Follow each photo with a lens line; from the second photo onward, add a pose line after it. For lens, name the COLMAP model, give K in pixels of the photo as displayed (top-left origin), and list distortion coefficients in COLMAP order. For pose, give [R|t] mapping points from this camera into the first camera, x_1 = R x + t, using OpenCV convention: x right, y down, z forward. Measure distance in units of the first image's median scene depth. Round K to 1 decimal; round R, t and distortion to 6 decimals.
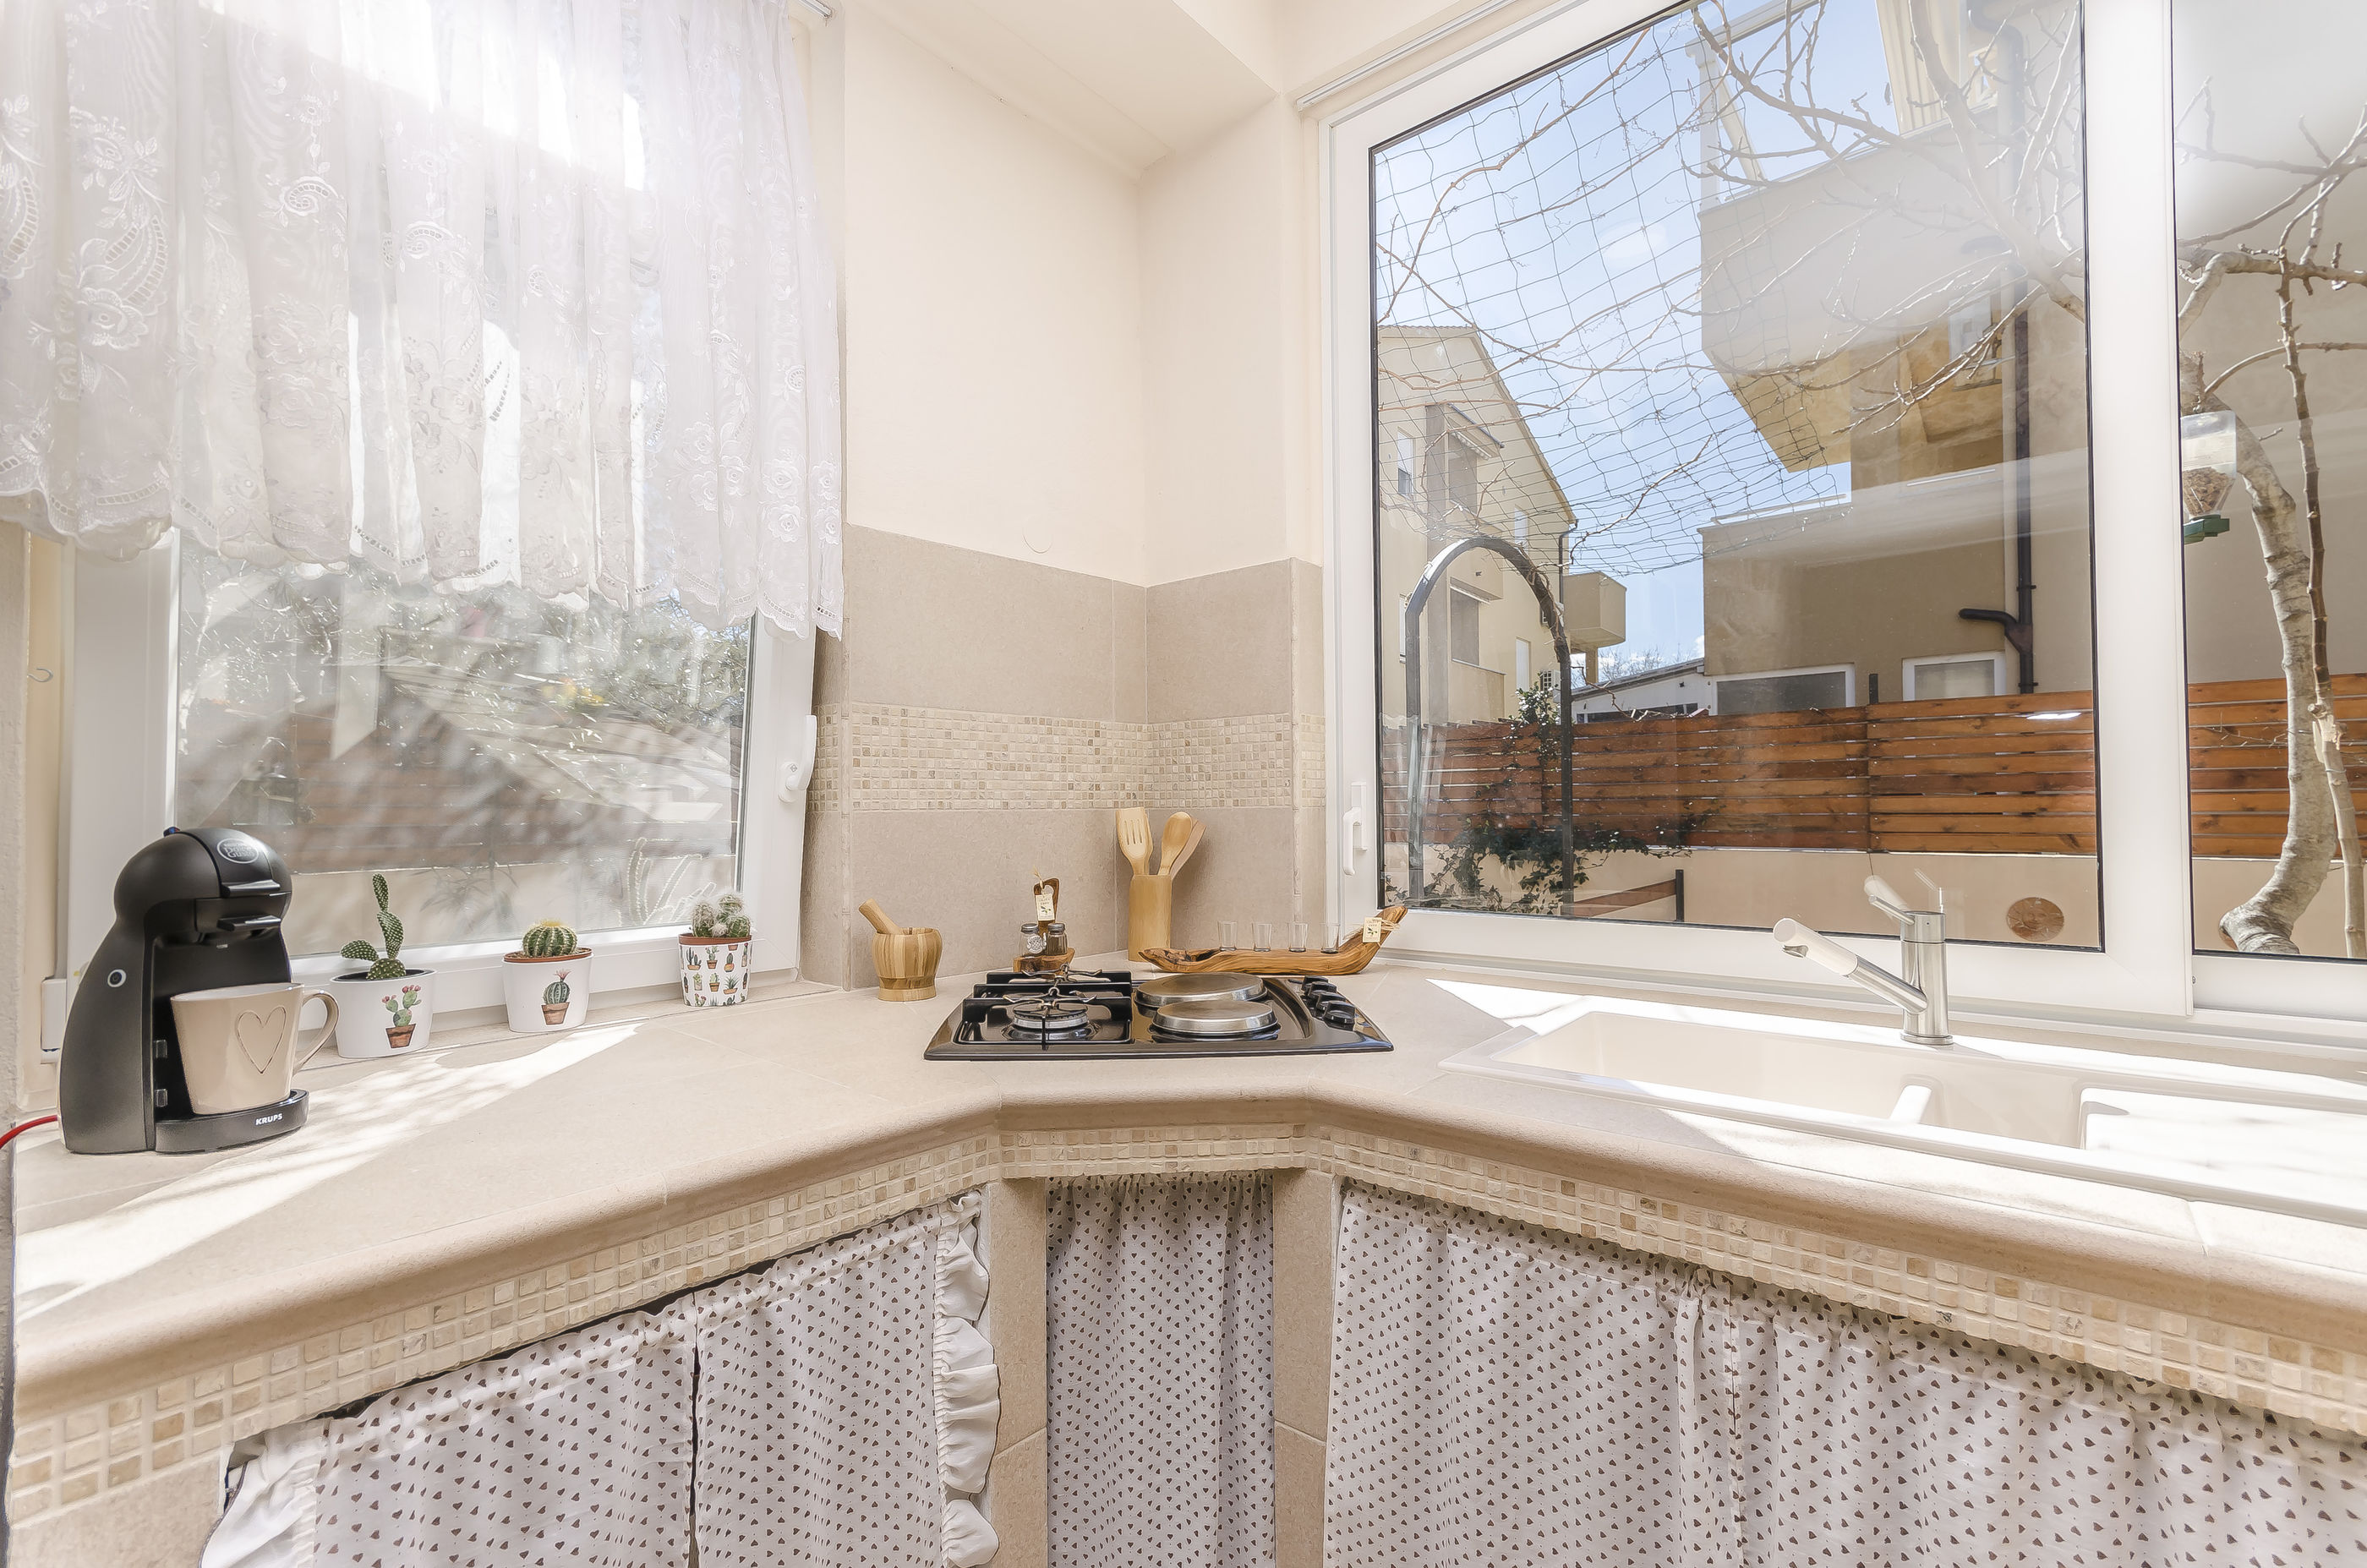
lens RADIAL K [[1035.3, 0, 1187.6], [0, 1035.3, 795.6], [0, 0, 1]] dist [0.004953, 0.000863]
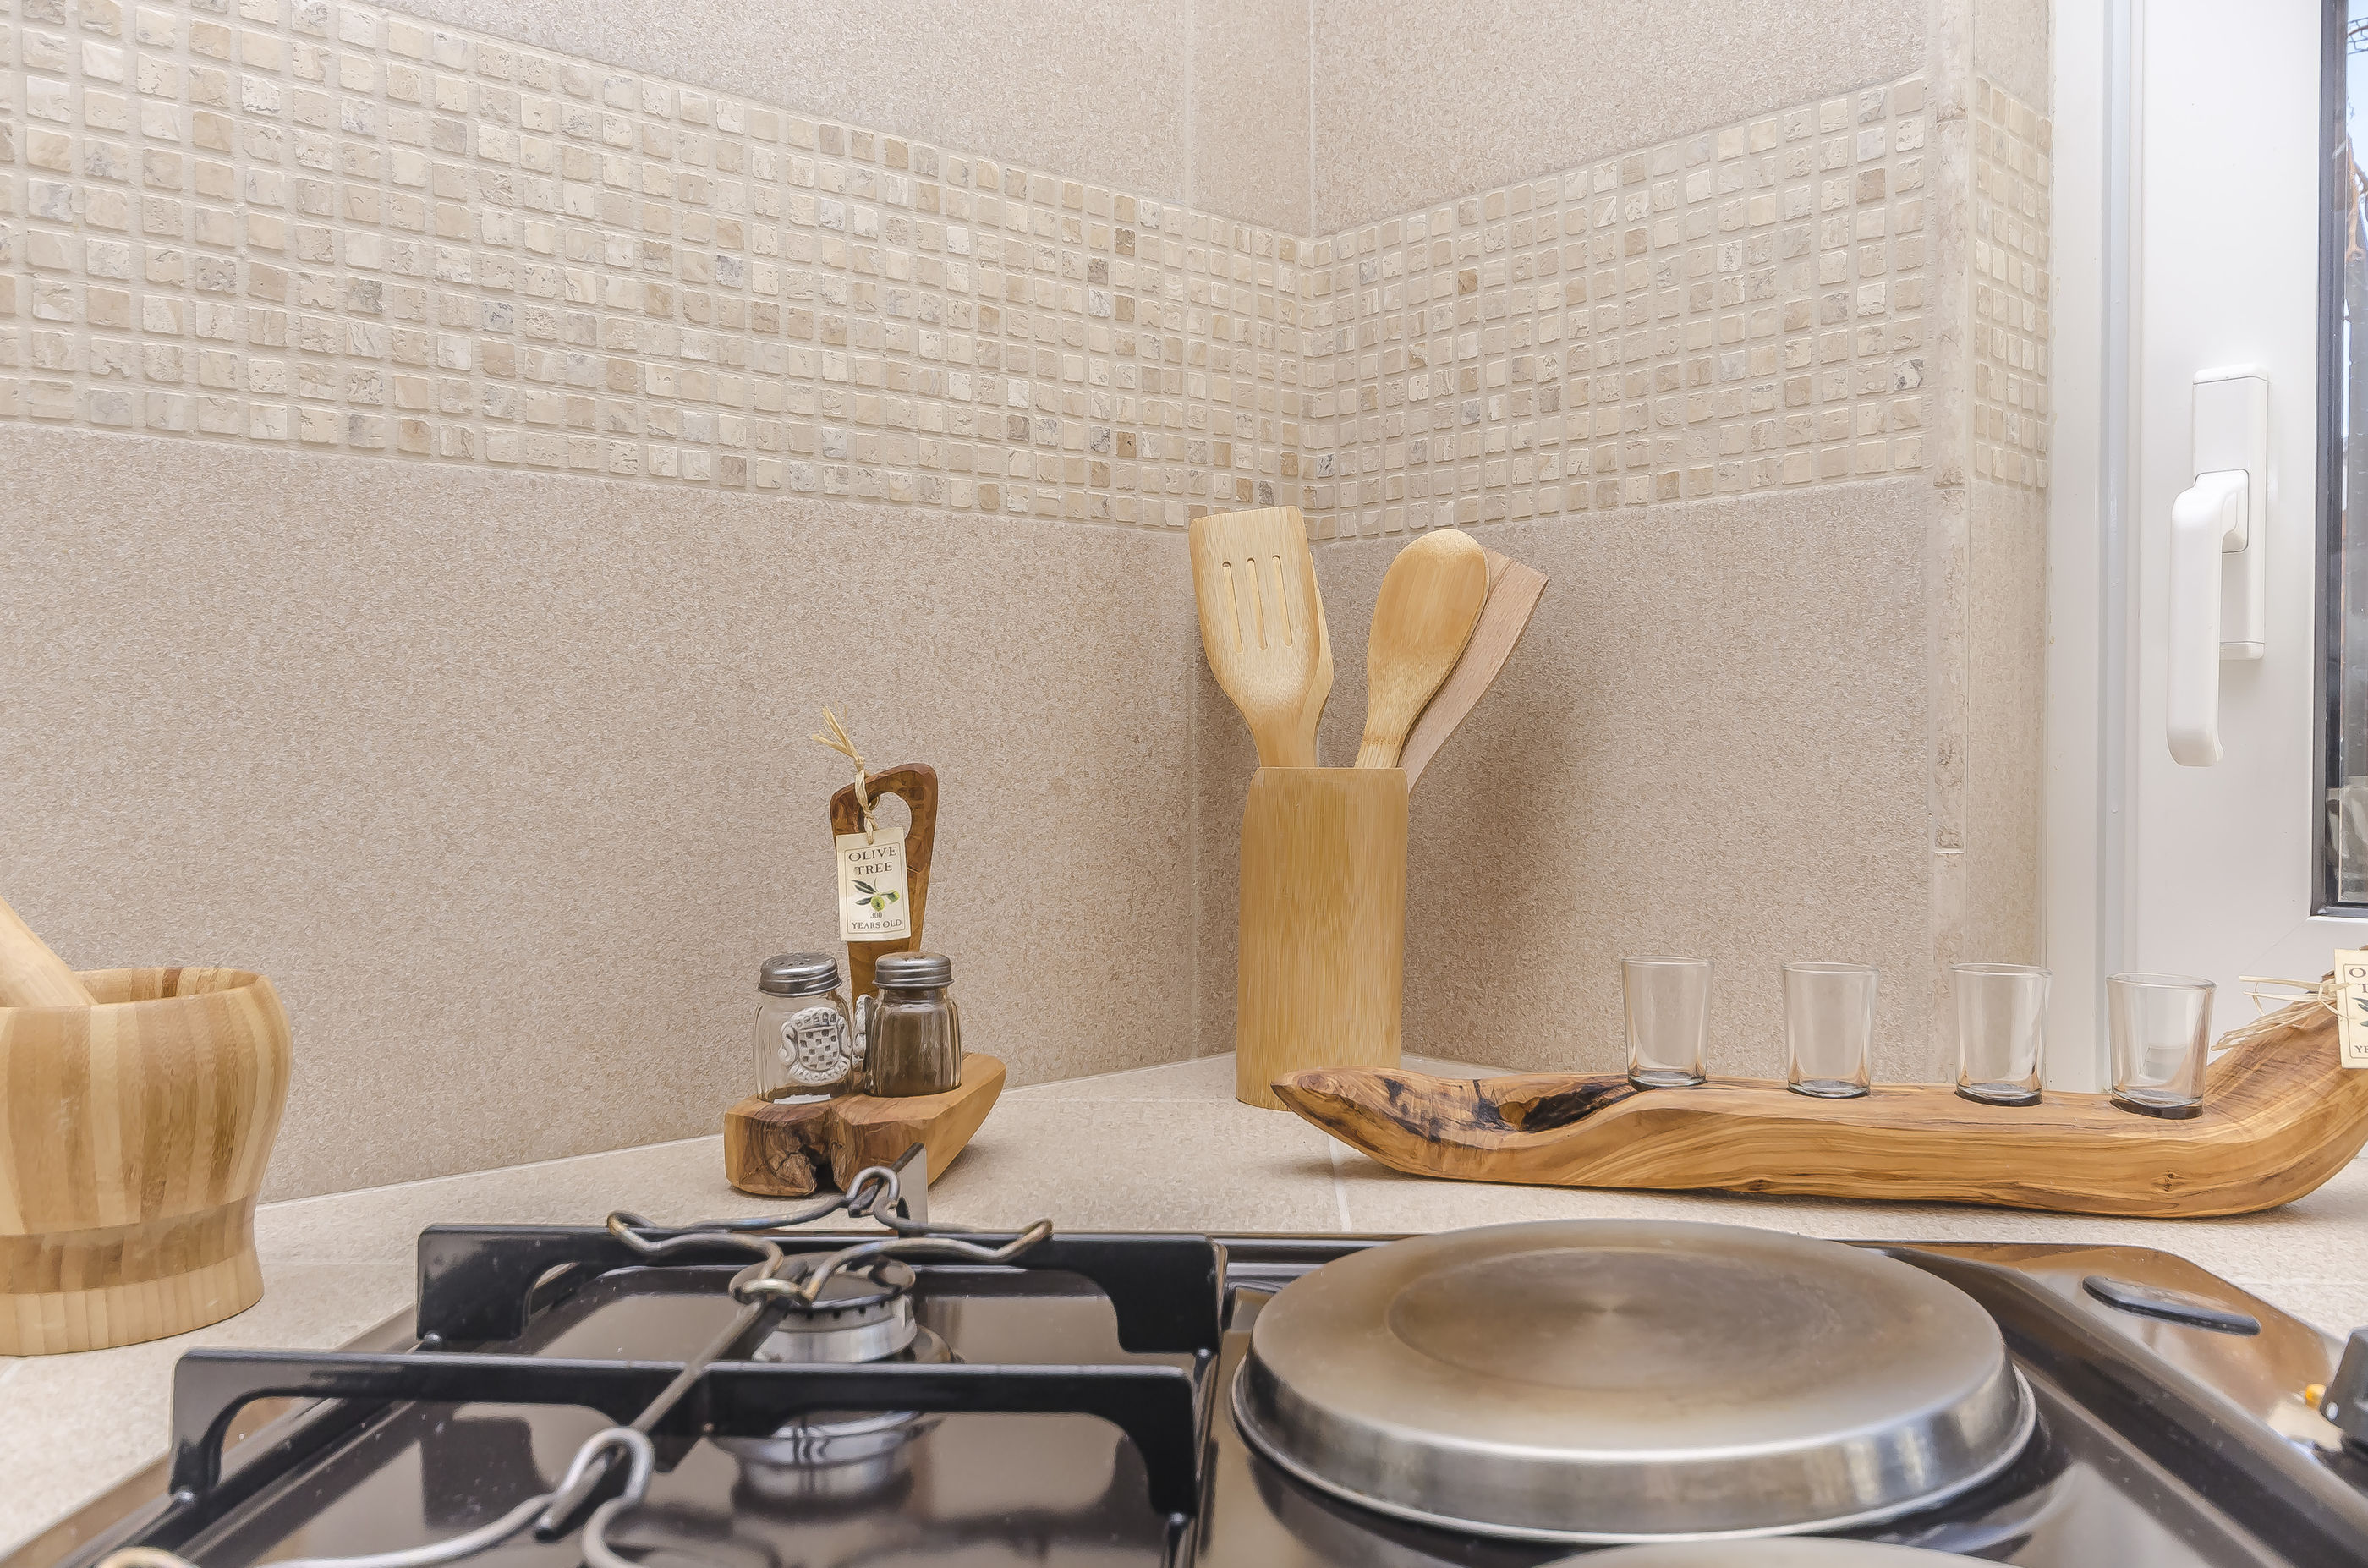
lens RADIAL K [[1874.5, 0, 1184.0], [0, 1874.5, 784.0], [0, 0, 1]] dist [0.013607, 0.003910]
pose [[0.993917, 0.006080, -0.109967, -0.023018], [-0.002272, 0.999394, 0.034723, 0.075642], [0.110112, -0.034262, 0.993329, 0.637925]]
